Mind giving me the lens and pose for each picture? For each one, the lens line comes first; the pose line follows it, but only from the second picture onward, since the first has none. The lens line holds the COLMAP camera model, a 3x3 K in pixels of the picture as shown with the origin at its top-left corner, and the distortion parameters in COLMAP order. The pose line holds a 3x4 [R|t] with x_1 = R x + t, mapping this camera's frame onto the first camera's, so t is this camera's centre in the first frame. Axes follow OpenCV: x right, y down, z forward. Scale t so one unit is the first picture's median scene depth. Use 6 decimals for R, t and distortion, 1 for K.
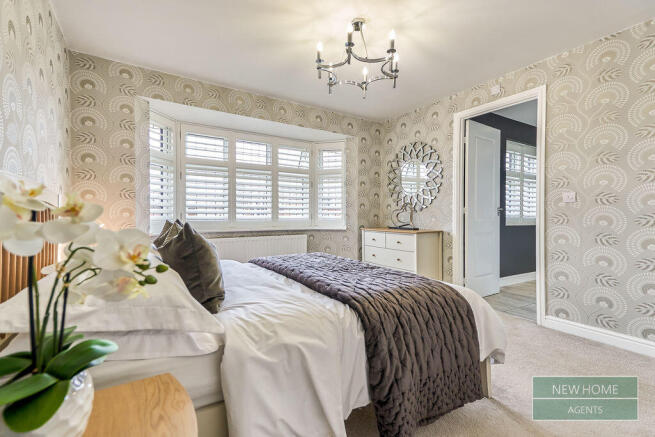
lens RADIAL K [[305.3, 0, 326.2], [0, 305.3, 214.8], [0, 0, 1]] dist [0.053650, -0.001211]
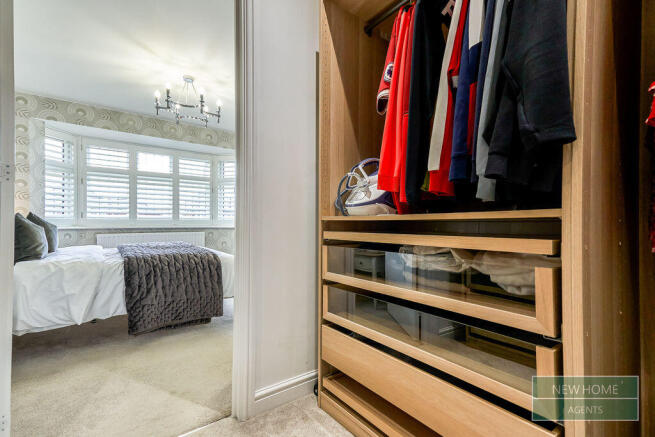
lens RADIAL K [[305.3, 0, 322.6], [0, 305.3, 220.0], [0, 0, 1]] dist [0.053650, -0.001211]
pose [[0.997578, 0.003516, 0.069462, 0.354062], [-0.003366, 0.999992, -0.002282, 0.022458], [-0.069470, 0.002043, 0.997582, -0.269330]]
